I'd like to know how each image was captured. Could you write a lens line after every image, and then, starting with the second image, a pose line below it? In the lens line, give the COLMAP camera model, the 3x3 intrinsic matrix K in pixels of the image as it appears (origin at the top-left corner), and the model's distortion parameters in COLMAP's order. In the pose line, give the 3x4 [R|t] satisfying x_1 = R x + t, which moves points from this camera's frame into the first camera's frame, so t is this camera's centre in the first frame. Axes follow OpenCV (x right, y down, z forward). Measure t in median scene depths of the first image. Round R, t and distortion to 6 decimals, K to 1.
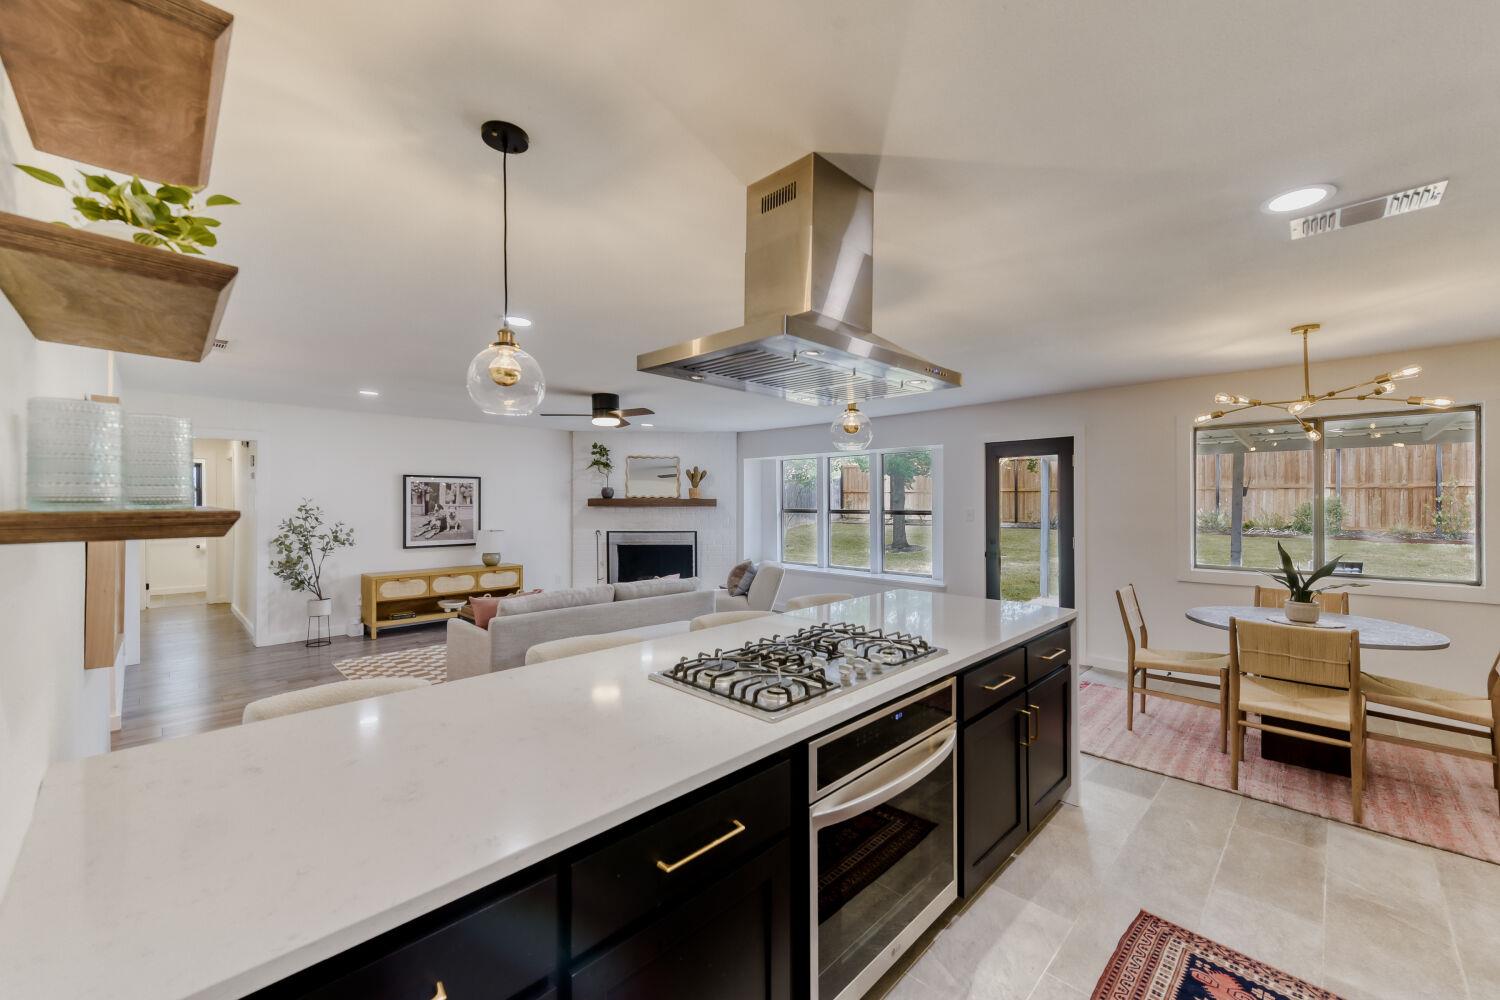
lens RADIAL K [[595.2, 0, 743.6], [0, 595.2, 496.2], [0, 0, 1]] dist [-0.001196, 0.000023]
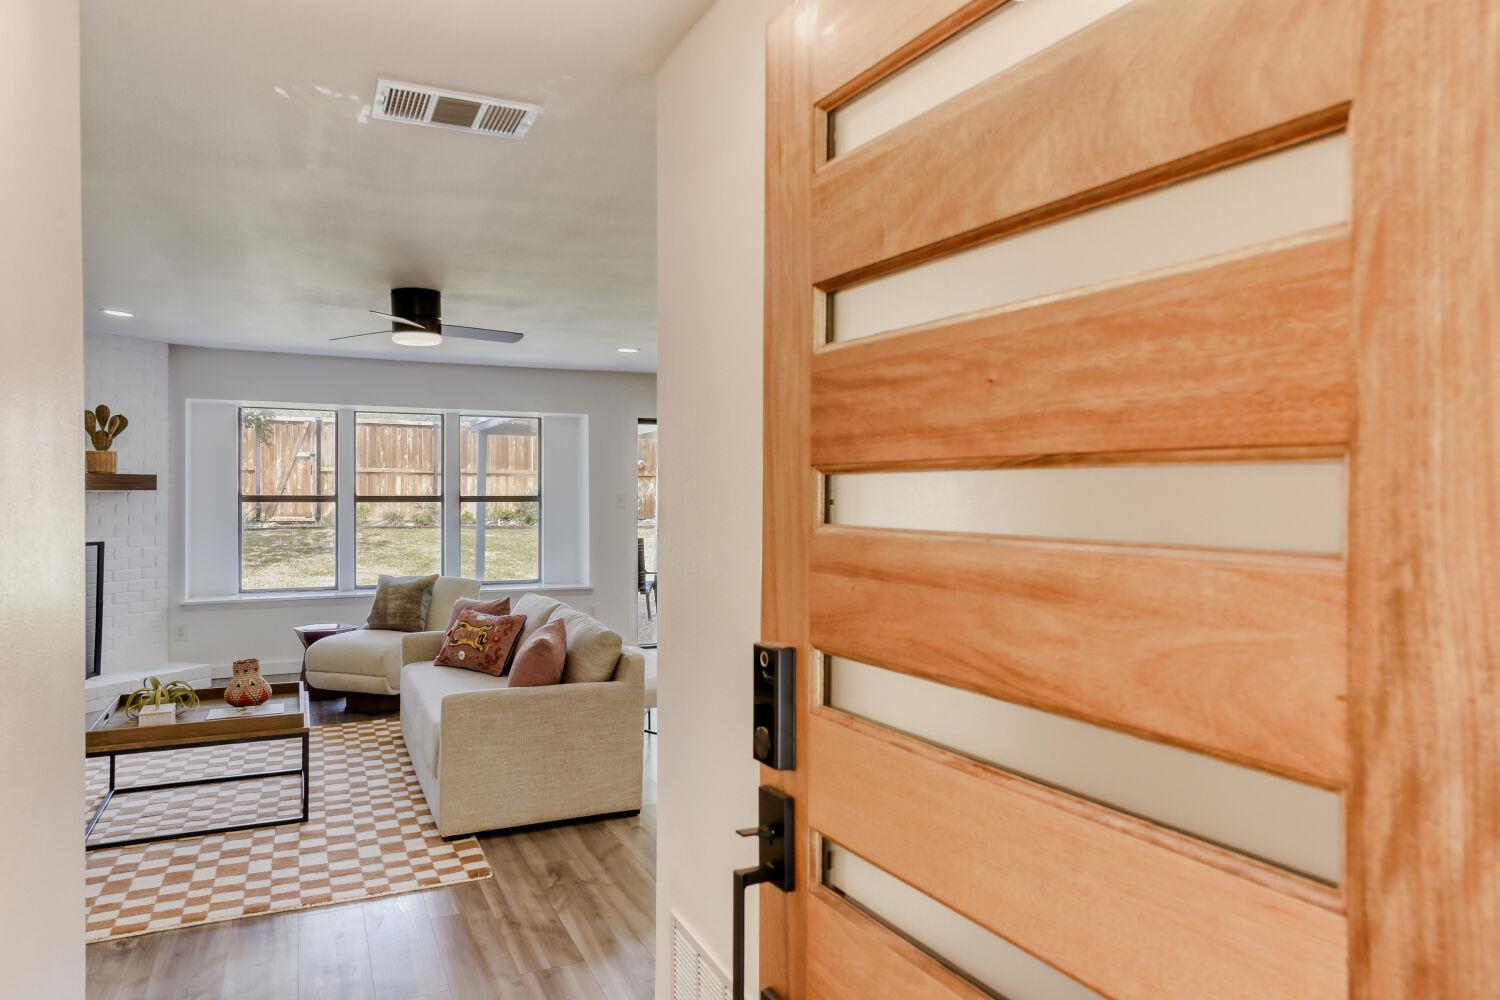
lens RADIAL K [[1014.5, 0, 749.8], [0, 1014.5, 493.7], [0, 0, 1]] dist [0.002822, 0.039278]
pose [[0.322867, 0.001380, 0.946443, -1.438426], [-0.012004, 0.999924, 0.002637, 0.025281], [-0.946368, -0.012213, 0.322859, 0.537758]]
